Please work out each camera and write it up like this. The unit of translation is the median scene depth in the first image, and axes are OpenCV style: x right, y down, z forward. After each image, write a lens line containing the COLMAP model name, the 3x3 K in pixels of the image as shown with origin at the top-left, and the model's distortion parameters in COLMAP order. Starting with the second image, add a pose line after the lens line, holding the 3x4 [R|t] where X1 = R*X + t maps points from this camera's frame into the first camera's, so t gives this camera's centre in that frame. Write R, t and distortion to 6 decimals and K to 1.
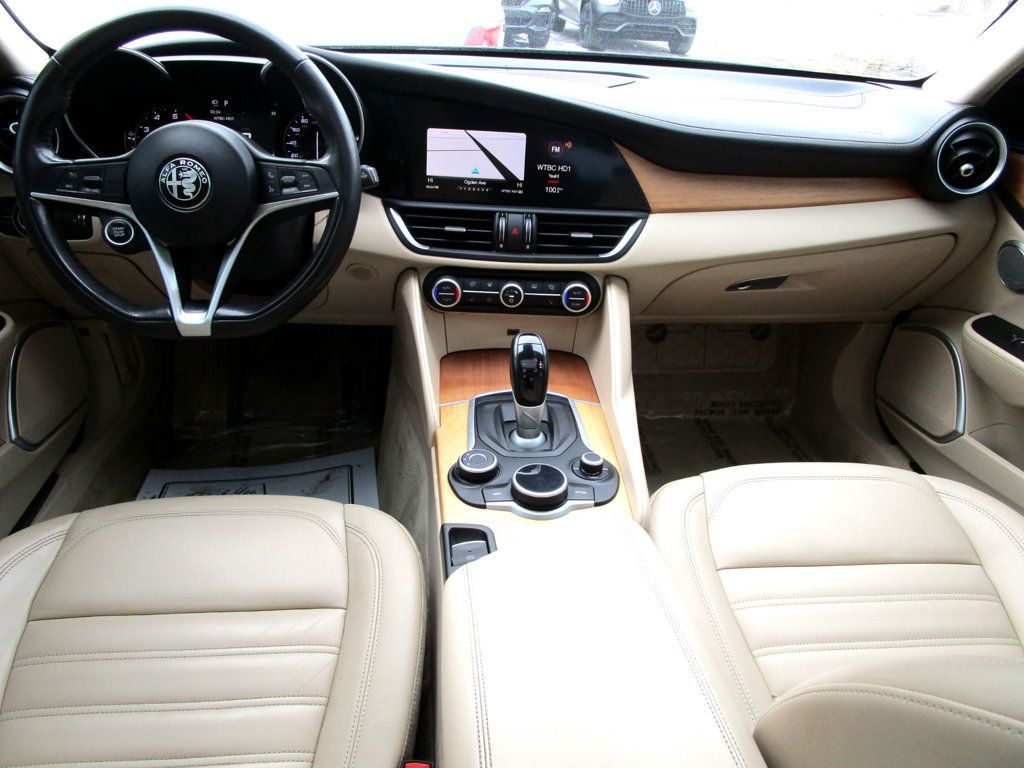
lens RADIAL K [[765.3, 0, 512.0], [0, 765.3, 384.0], [0, 0, 1]] dist [-0.000801, -0.000887]
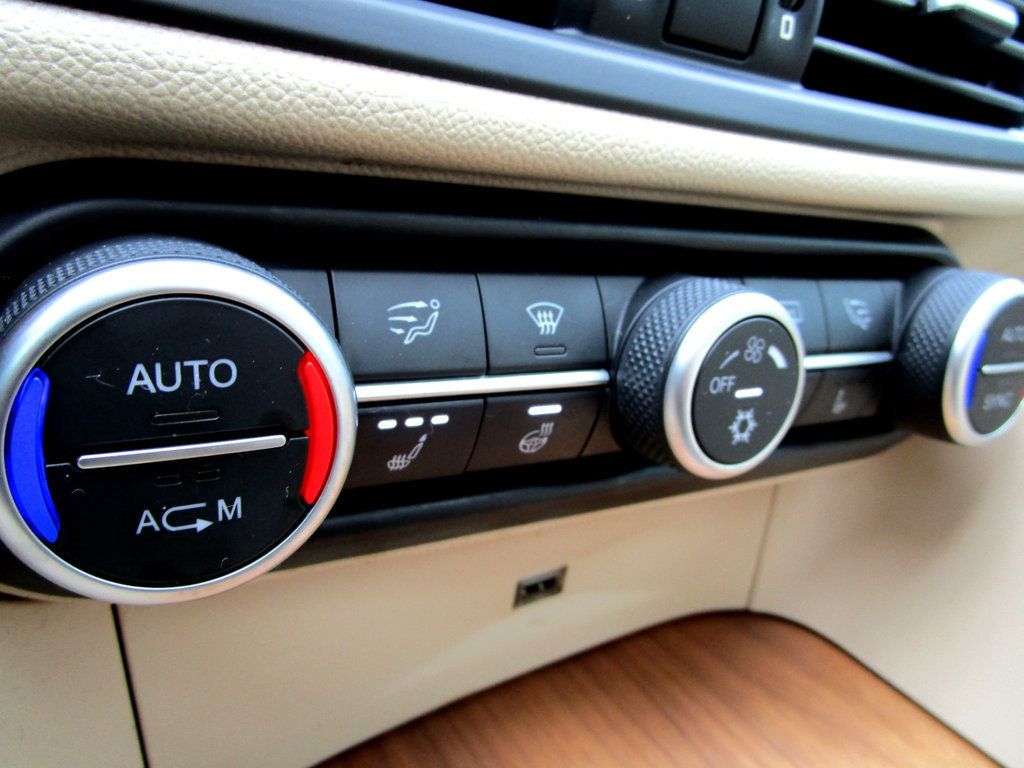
lens RADIAL K [[765.3, 0, 512.0], [0, 765.3, 384.0], [0, 0, 1]] dist [-0.000801, -0.000887]
pose [[0.857179, -0.107748, 0.503622, -0.109794], [0.154747, 0.986568, -0.052312, -0.130168], [-0.491221, 0.122775, 0.862339, 1.026496]]
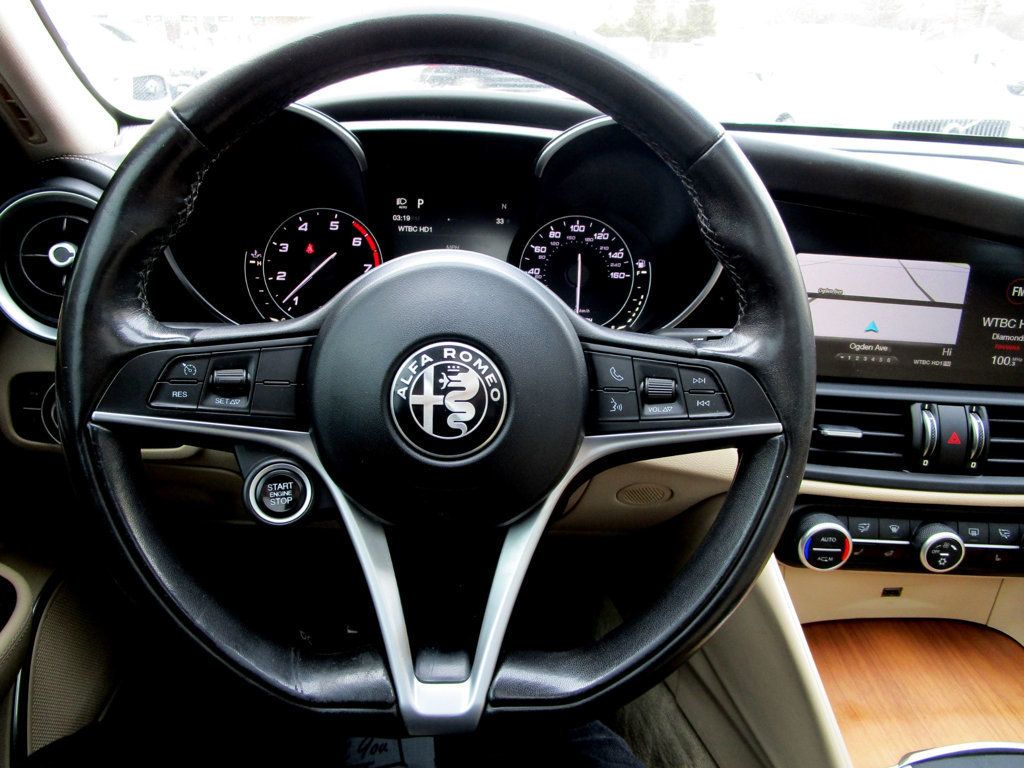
lens RADIAL K [[765.3, 0, 512.0], [0, 765.3, 384.0], [0, 0, 1]] dist [-0.000801, -0.000887]
pose [[0.999941, 0.009081, 0.006020, -0.354705], [-0.008519, 0.996117, -0.087628, -0.209100], [-0.006792, 0.087571, 0.996135, 0.502822]]
